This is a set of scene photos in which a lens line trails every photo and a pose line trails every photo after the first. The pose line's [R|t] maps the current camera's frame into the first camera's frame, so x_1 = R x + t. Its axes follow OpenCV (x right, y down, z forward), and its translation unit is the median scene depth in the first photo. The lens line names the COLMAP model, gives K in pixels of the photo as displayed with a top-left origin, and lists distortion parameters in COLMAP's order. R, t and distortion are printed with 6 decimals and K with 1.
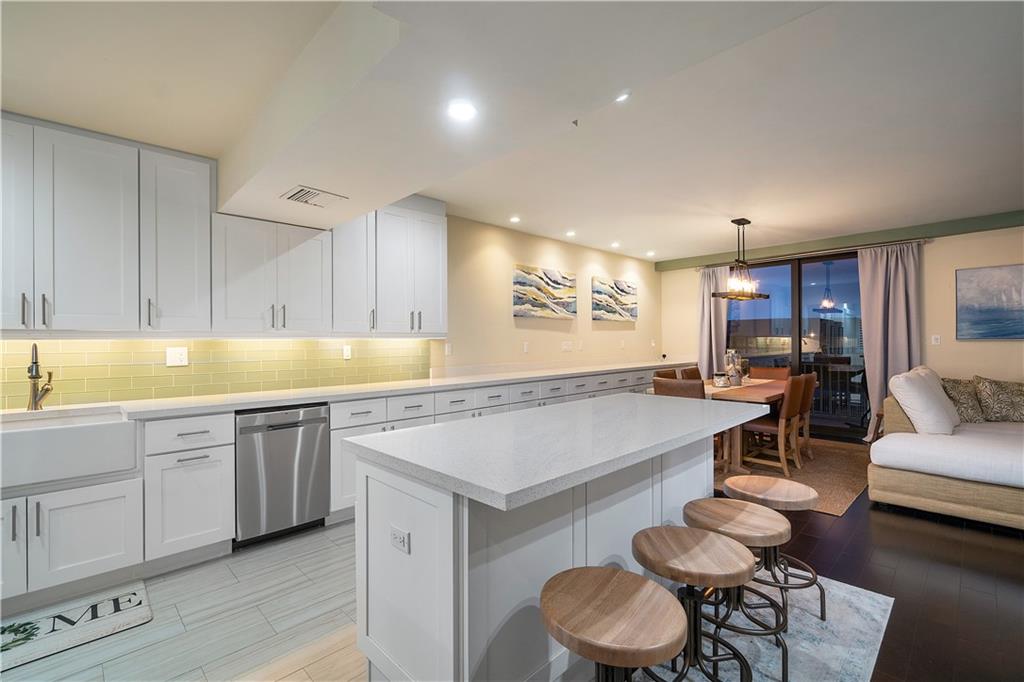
lens RADIAL K [[455.3, 0, 512.0], [0, 455.3, 341.0], [0, 0, 1]] dist [0.001078, -0.000078]
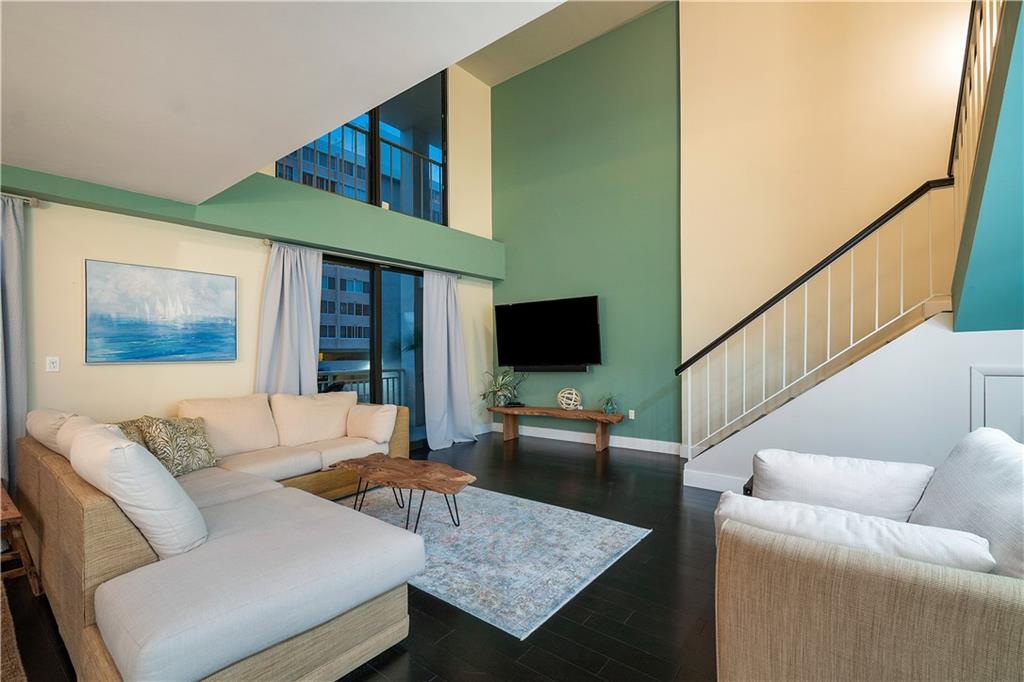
lens RADIAL K [[443.7, 0, 489.2], [0, 443.7, 351.5], [0, 0, 1]] dist [0.012462, 0.000128]
pose [[-0.114096, 0.012982, 0.993385, 0.239385], [0.007802, 0.999895, -0.012171, -0.007053], [-0.993439, 0.006362, -0.114185, 0.464391]]
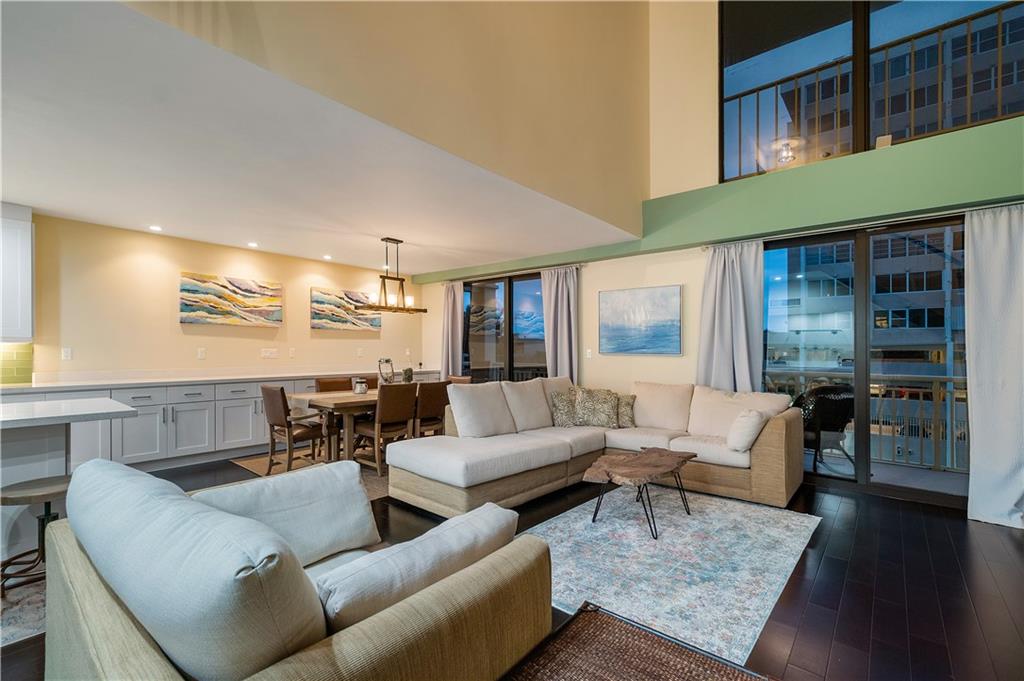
lens RADIAL K [[443.7, 0, 489.2], [0, 443.7, 351.0], [0, 0, 1]] dist [0.012462, 0.000128]
pose [[0.994628, 0.018752, 0.101803, 0.568880], [-0.019450, 0.999794, 0.005868, -0.009845], [-0.101671, -0.007816, 0.994787, -0.065769]]
